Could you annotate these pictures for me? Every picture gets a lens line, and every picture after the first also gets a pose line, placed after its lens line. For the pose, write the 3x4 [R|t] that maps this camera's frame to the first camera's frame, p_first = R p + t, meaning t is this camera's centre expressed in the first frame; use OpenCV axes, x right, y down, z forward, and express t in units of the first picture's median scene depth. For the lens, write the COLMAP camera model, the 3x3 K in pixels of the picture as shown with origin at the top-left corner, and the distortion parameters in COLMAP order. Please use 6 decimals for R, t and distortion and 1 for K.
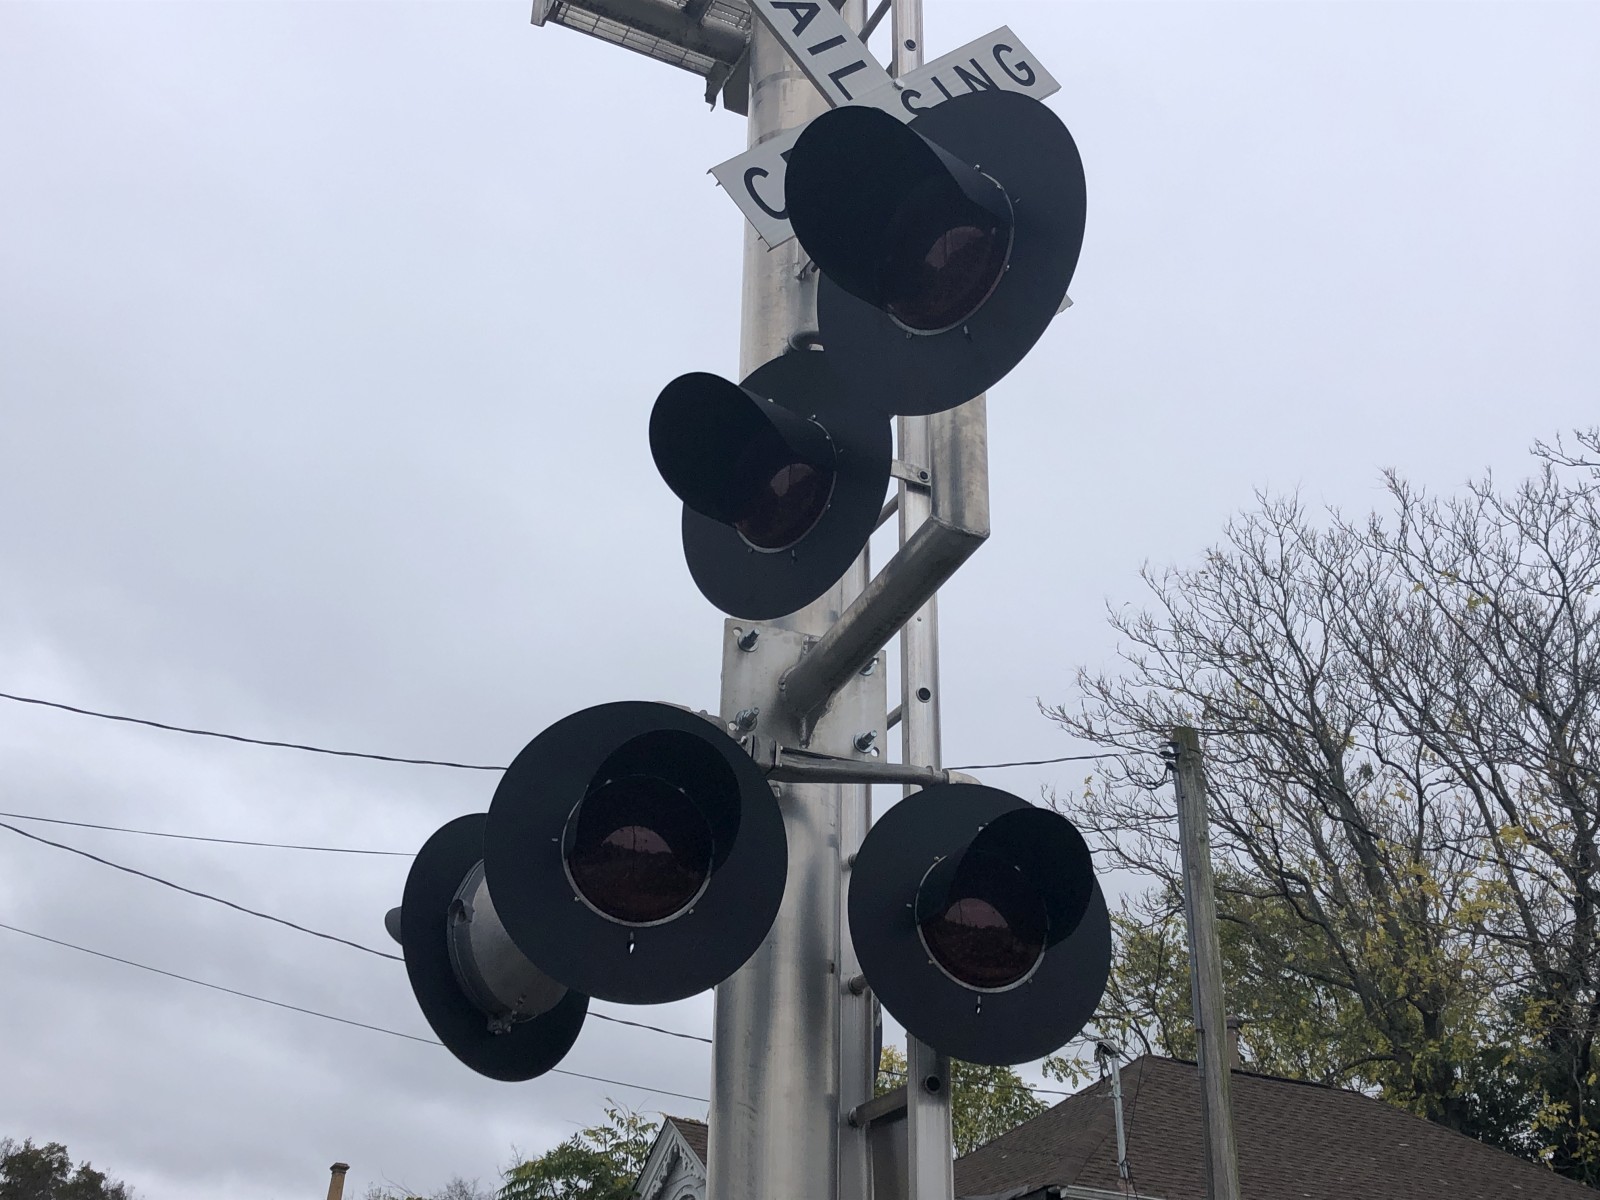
lens RADIAL K [[1791.8, 0, 800.0], [0, 1791.8, 600.0], [0, 0, 1]] dist [0.071890, 0.000434]
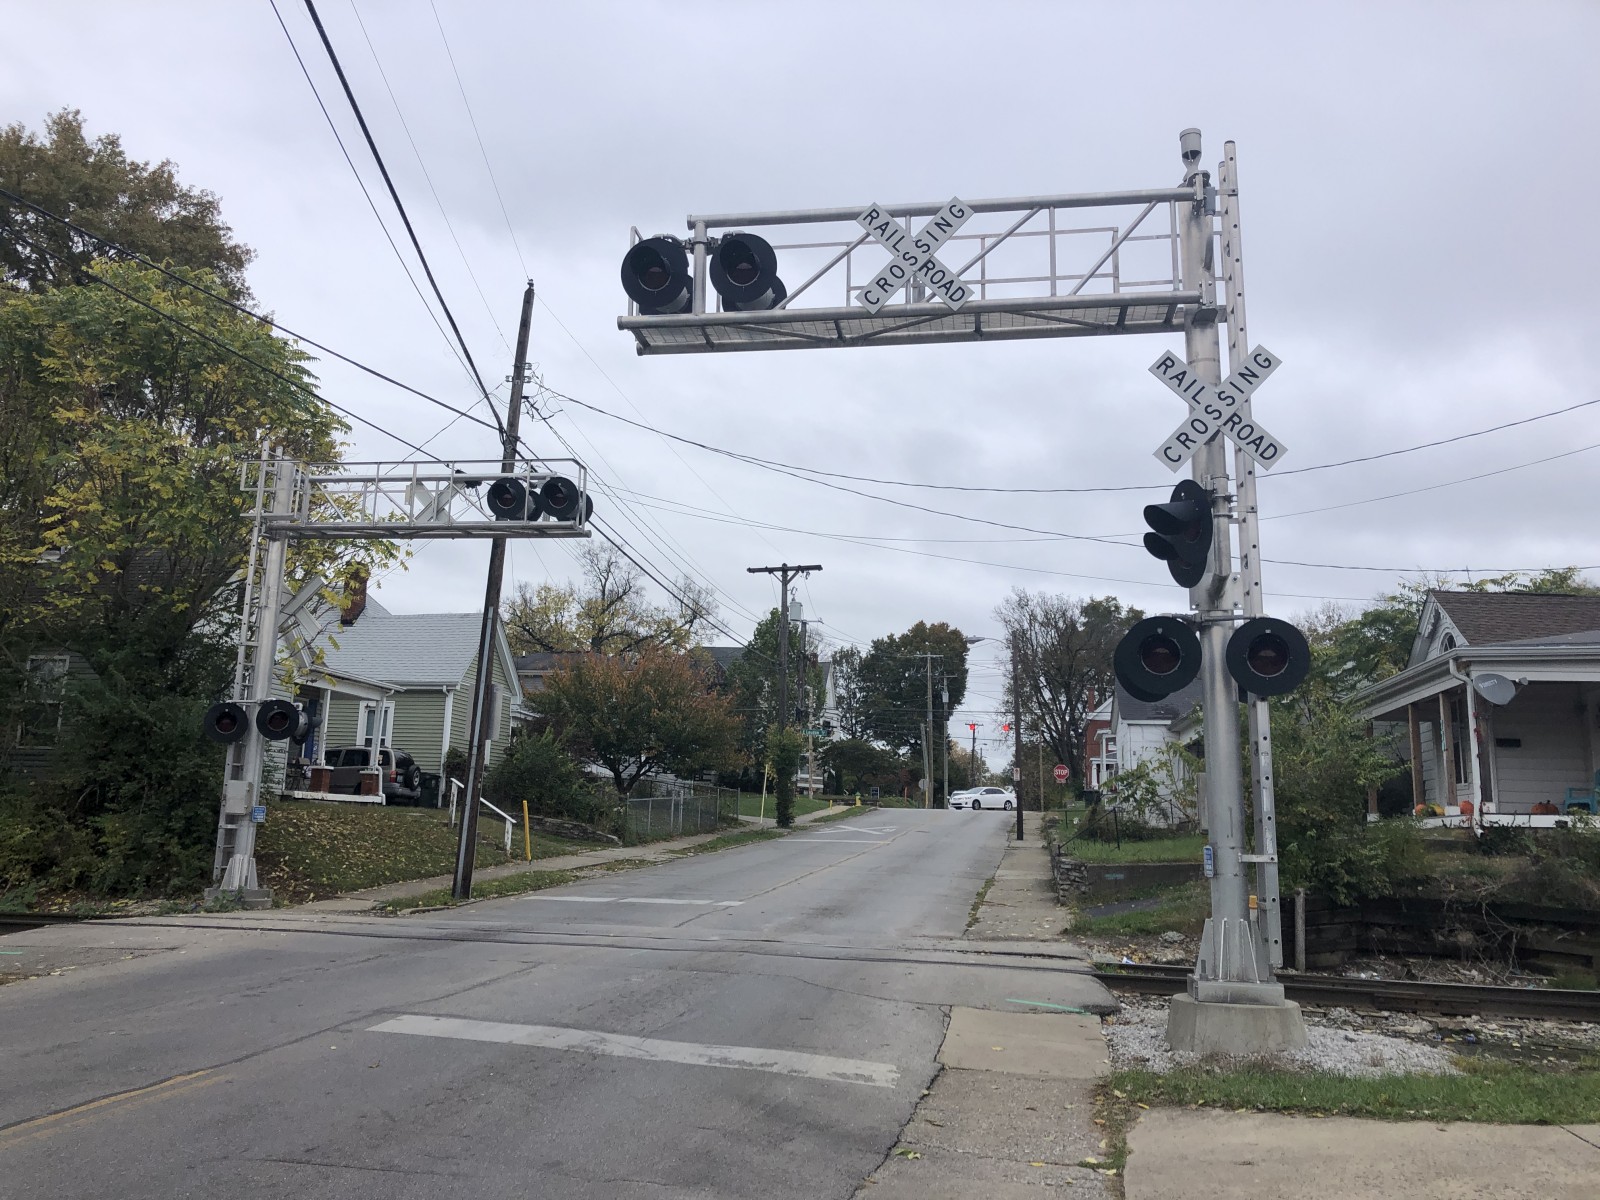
lens RADIAL K [[1303.6, 0, 778.5], [0, 1303.6, 580.7], [0, 0, 1]] dist [-0.004771, 0.001159]
pose [[0.804375, -0.116857, -0.582516, 0.237752], [0.280014, 0.939307, 0.198230, -0.210587], [0.523997, -0.322564, 0.788277, -0.422914]]
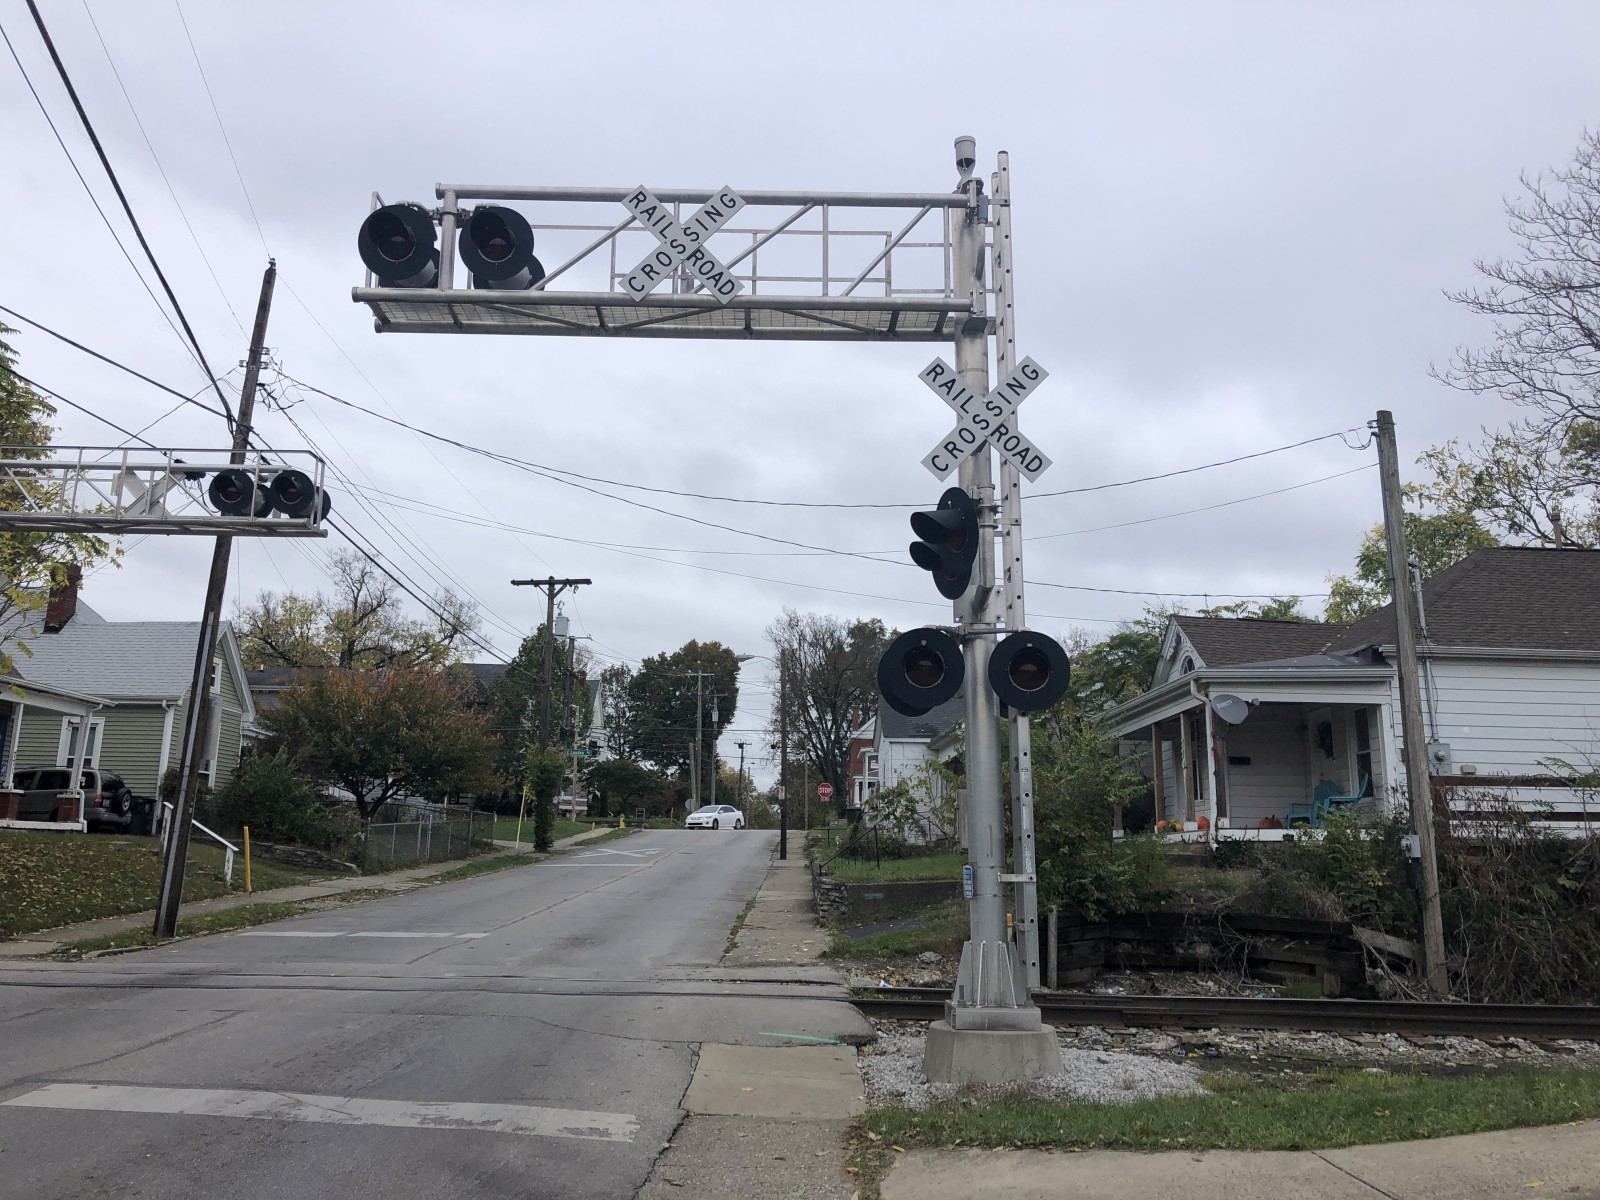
lens RADIAL K [[1300.8, 0, 802.7], [0, 1300.8, 579.7], [0, 0, 1]] dist [0.065730, -0.106605]
pose [[0.903508, -0.103695, -0.415838, 0.219956], [0.215582, 0.948558, 0.231866, -0.191184], [0.370403, -0.299140, 0.879385, -0.382711]]
